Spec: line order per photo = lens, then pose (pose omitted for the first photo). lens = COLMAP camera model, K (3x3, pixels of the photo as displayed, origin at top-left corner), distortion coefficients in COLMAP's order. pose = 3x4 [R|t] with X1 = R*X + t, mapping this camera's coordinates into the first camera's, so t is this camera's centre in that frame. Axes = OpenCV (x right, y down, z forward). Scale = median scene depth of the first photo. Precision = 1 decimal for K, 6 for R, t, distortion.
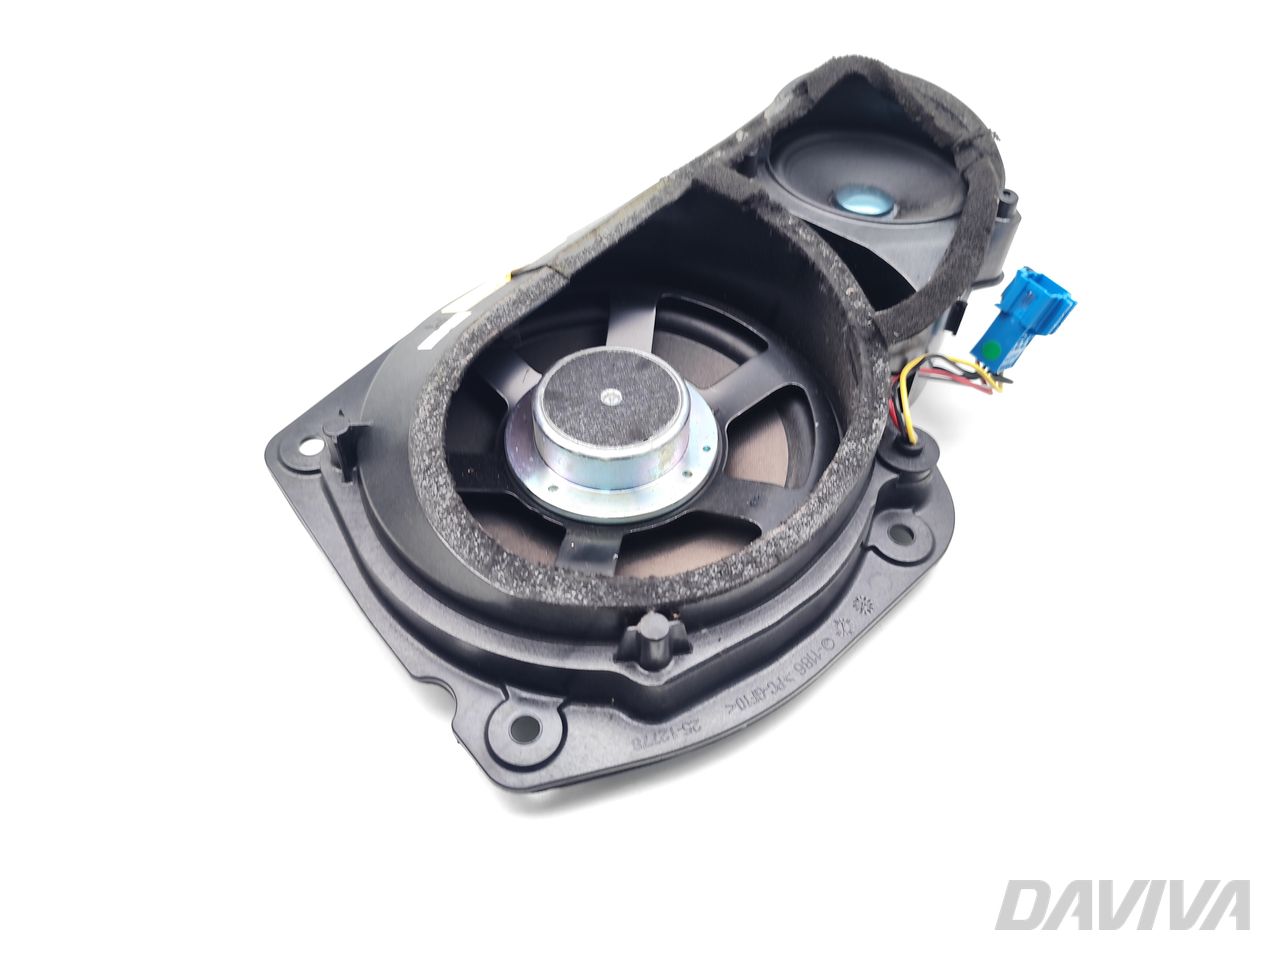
lens RADIAL K [[856.6, 0, 646.4], [0, 856.6, 488.1], [0, 0, 1]] dist [-0.000515, -0.000215]
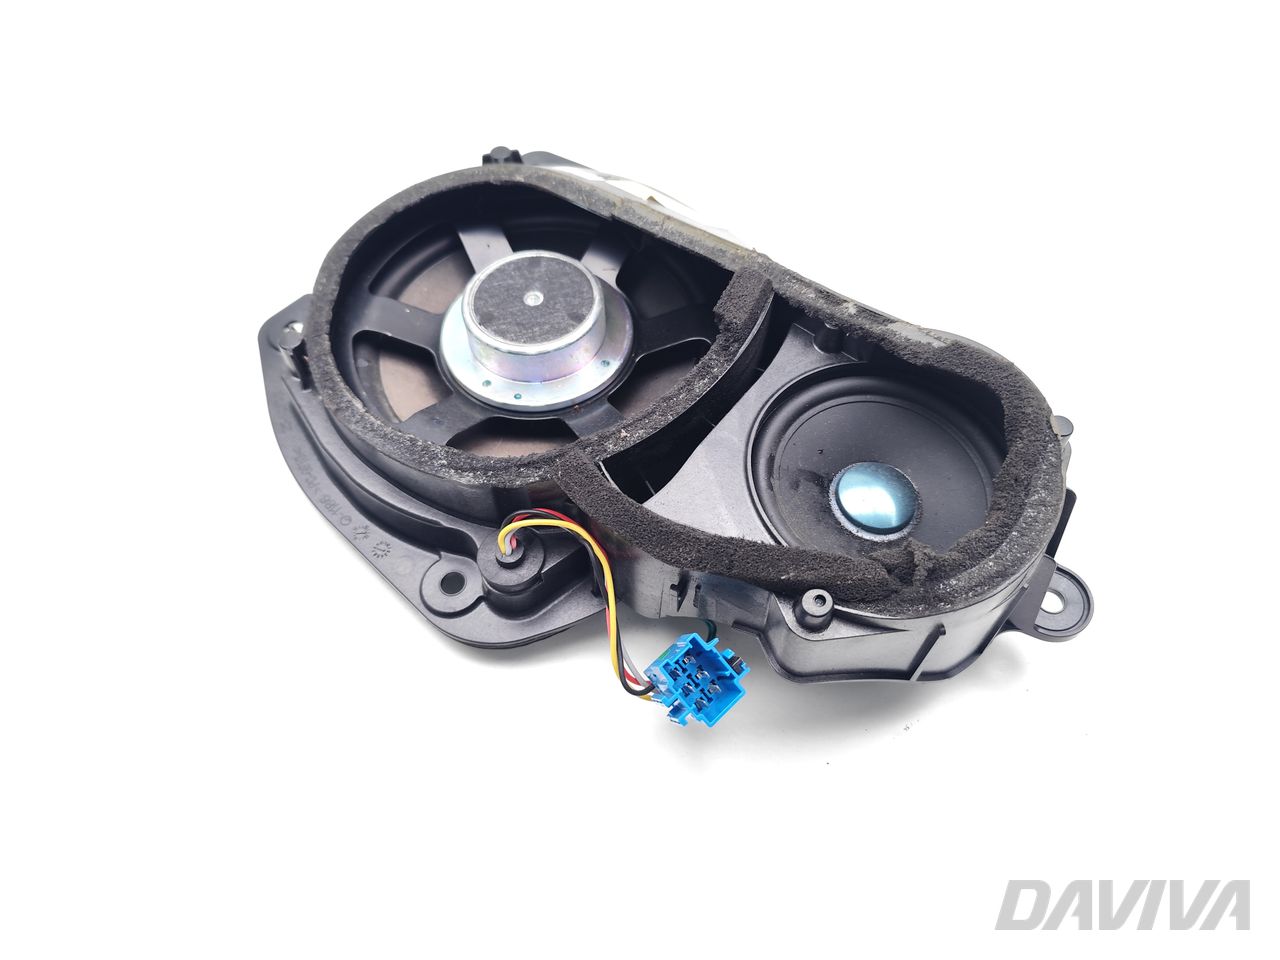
lens RADIAL K [[856.6, 0, 644.0], [0, 856.6, 473.4], [0, 0, 1]] dist [-0.000515, -0.000215]
pose [[0.085513, 0.835175, -0.543296, 0.754208], [-0.780148, 0.395300, 0.484878, -0.658321], [0.619723, 0.382388, 0.685364, 0.399412]]
